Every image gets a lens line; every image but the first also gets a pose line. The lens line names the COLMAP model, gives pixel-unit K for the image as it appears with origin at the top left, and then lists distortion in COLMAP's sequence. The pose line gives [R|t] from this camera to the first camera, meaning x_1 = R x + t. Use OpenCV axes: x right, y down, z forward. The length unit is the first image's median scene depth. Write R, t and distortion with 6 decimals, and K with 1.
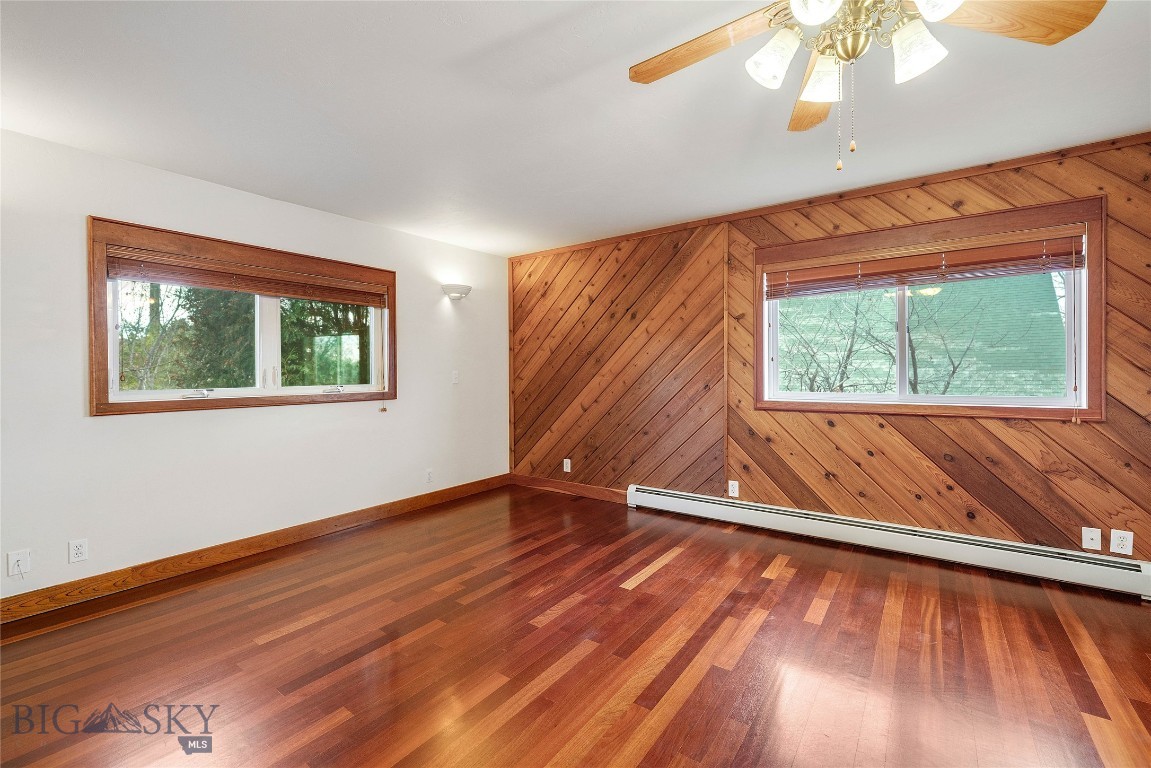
lens RADIAL K [[484.0, 0, 570.6], [0, 484.0, 380.5], [0, 0, 1]] dist [0.001922, 0.000243]
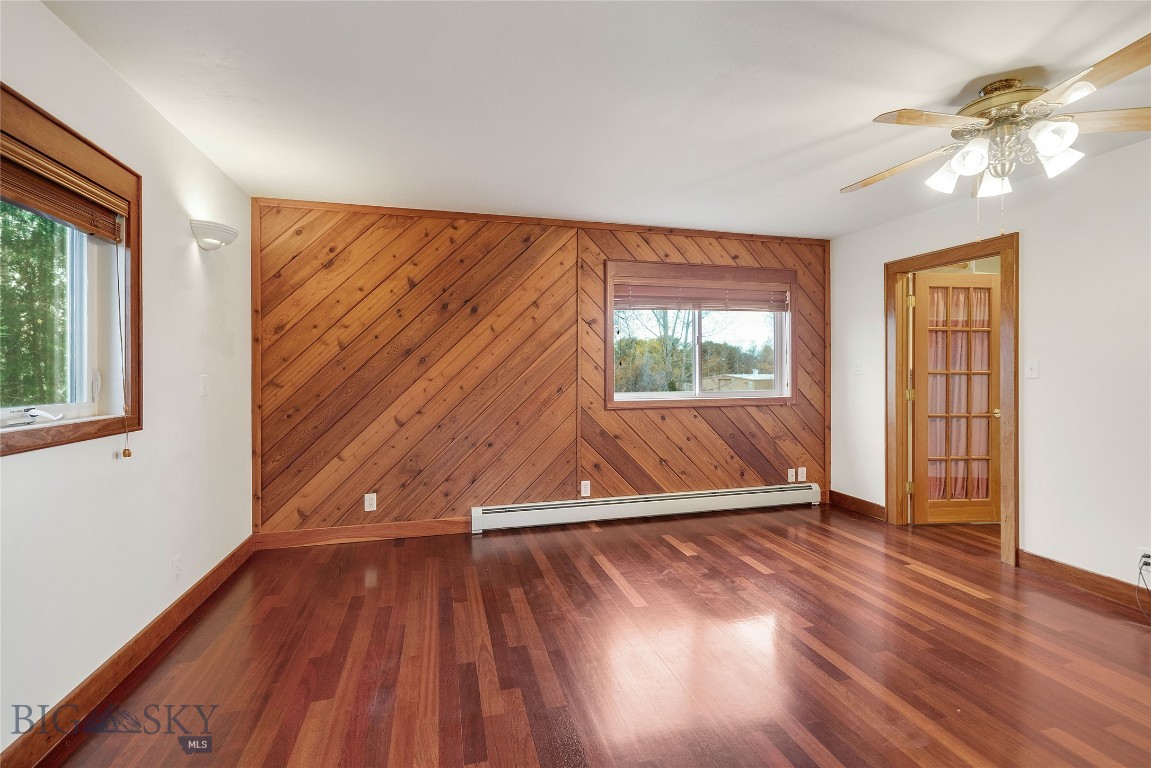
lens RADIAL K [[507.4, 0, 561.4], [0, 507.4, 380.5], [0, 0, 1]] dist [0.000358, -0.000001]
pose [[0.630855, -0.008702, 0.775852, -0.532787], [0.015594, 0.999877, -0.001465, -0.005125], [-0.775744, 0.013022, 0.630913, 0.359030]]
